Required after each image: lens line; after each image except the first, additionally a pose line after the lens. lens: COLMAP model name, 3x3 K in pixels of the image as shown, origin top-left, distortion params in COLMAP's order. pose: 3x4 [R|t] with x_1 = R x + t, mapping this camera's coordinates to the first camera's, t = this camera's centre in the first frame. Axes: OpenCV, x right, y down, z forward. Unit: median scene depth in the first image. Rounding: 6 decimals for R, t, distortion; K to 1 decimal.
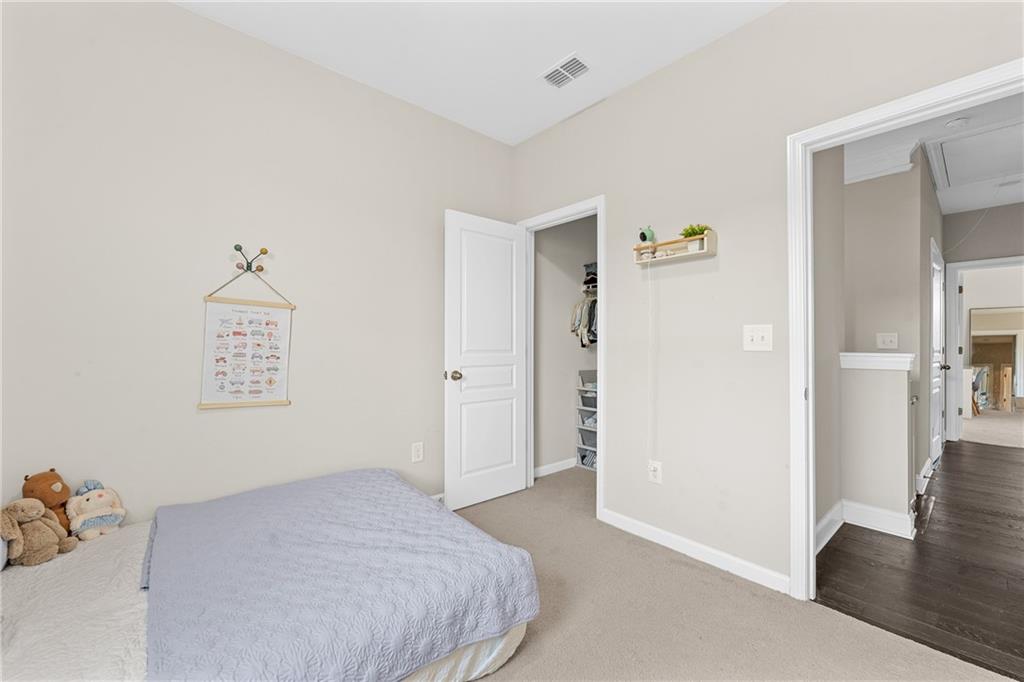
lens RADIAL K [[417.8, 0, 512.5], [0, 417.8, 340.0], [0, 0, 1]] dist [-0.001218, -0.000099]
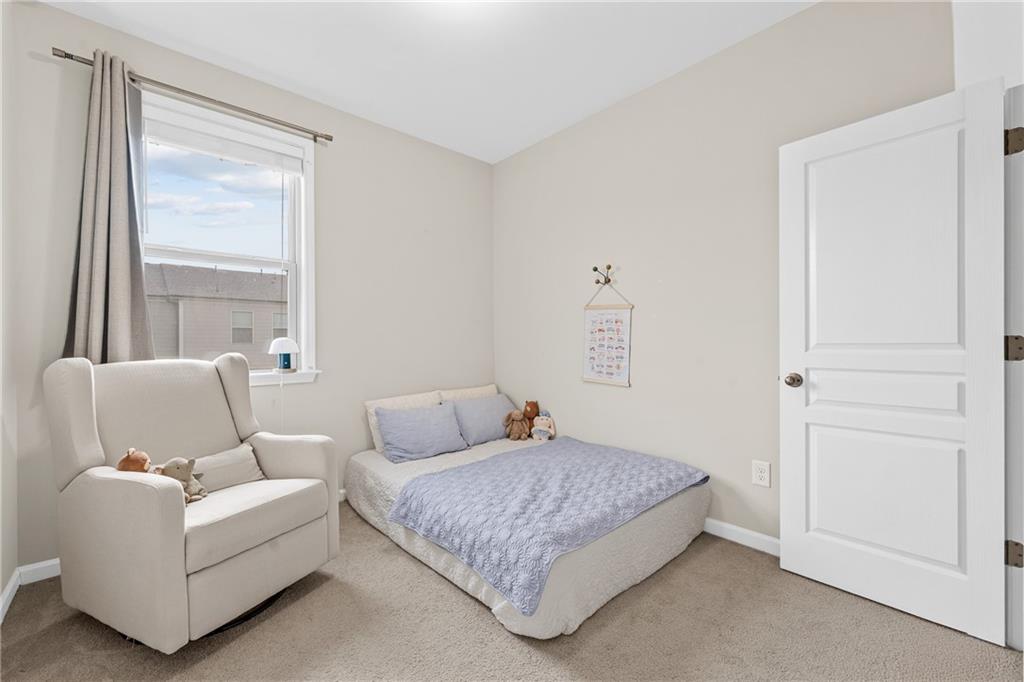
lens RADIAL K [[417.8, 0, 510.1], [0, 417.8, 341.8], [0, 0, 1]] dist [-0.001218, -0.000099]
pose [[0.008918, -0.000264, -0.999960, 0.711060], [0.015855, 0.999874, -0.000122, 0.017969], [0.999835, -0.015854, 0.008921, 0.671425]]
